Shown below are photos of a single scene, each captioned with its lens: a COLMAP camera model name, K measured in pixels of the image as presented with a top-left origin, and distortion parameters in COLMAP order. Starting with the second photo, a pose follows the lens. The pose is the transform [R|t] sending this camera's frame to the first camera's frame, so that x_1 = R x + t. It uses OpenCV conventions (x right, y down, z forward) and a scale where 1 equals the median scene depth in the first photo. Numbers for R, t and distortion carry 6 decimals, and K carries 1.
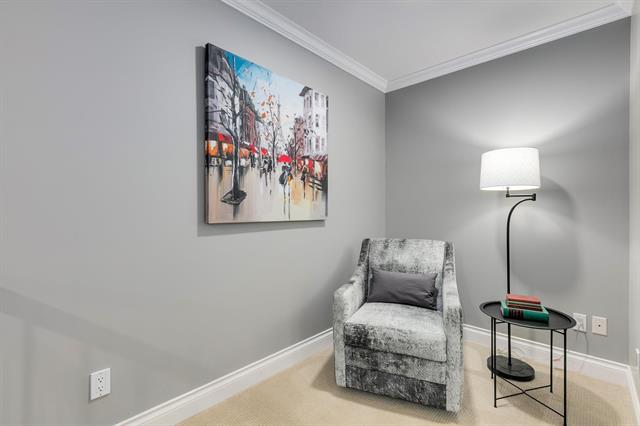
lens RADIAL K [[289.5, 0, 320.0], [0, 289.5, 213.0], [0, 0, 1]] dist [-0.001561, -0.000364]
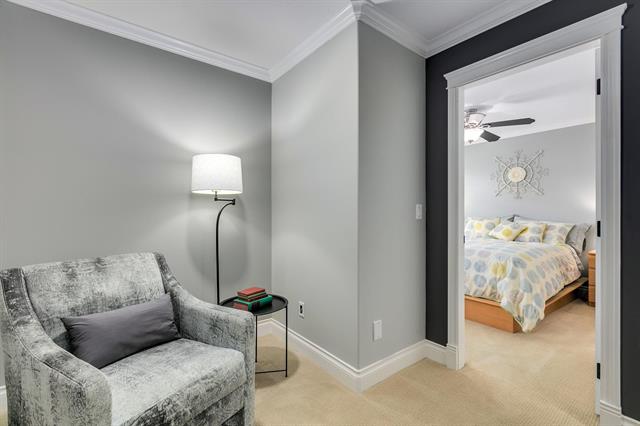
lens RADIAL K [[289.5, 0, 320.0], [0, 289.5, 213.0], [0, 0, 1]] dist [-0.001561, -0.000364]
pose [[0.150734, 0.000569, 0.988574, -0.334319], [0.007782, 0.999968, -0.001762, -0.006685], [-0.988544, 0.007959, 0.150725, 0.493819]]
